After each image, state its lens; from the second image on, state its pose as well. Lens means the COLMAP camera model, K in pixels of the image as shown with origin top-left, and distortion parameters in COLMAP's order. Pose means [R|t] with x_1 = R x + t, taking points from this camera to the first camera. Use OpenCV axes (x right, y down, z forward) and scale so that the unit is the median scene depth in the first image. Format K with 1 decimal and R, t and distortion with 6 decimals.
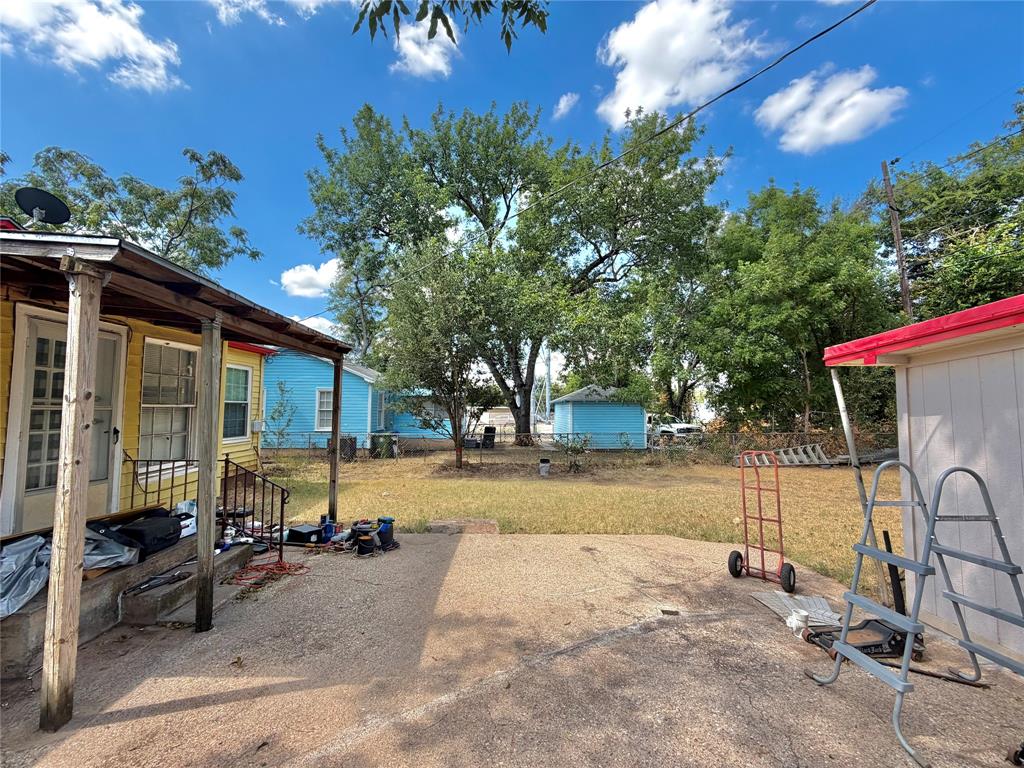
lens RADIAL K [[408.6, 0, 512.0], [0, 408.6, 384.0], [0, 0, 1]] dist [0.003615, 0.000493]
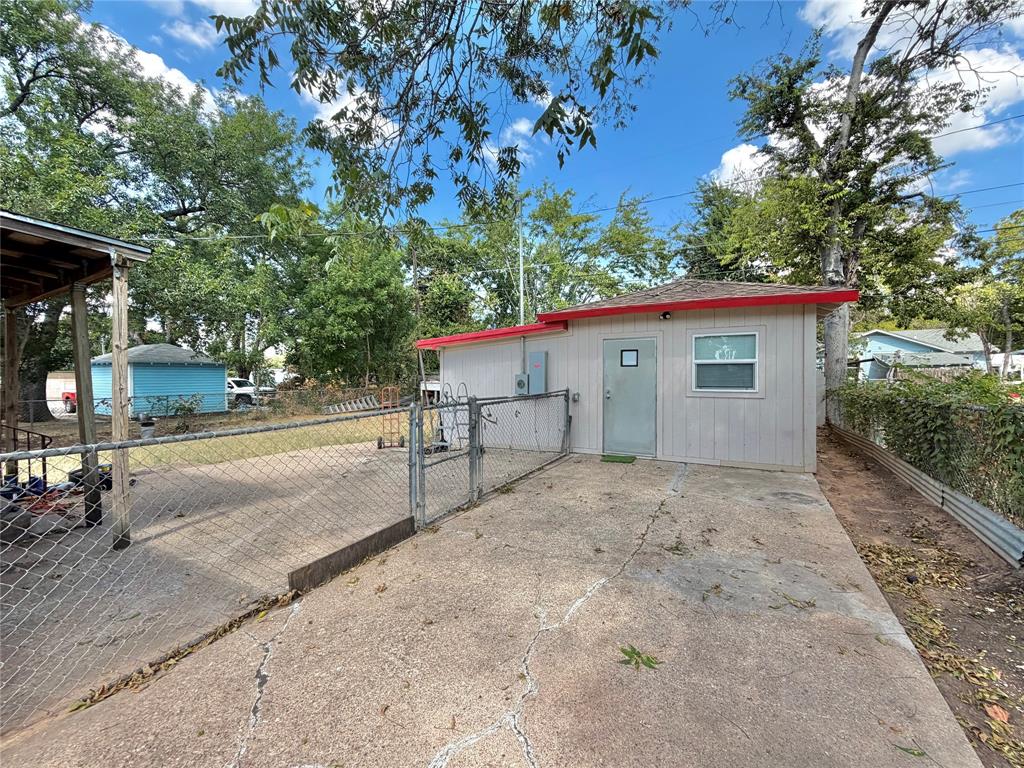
lens RADIAL K [[408.6, 0, 512.0], [0, 408.6, 384.0], [0, 0, 1]] dist [0.003615, 0.000493]
pose [[0.504712, -0.018113, 0.863098, -0.294735], [-0.050654, 0.997436, 0.050554, 0.003658], [-0.861801, -0.069235, 0.502500, -0.190793]]
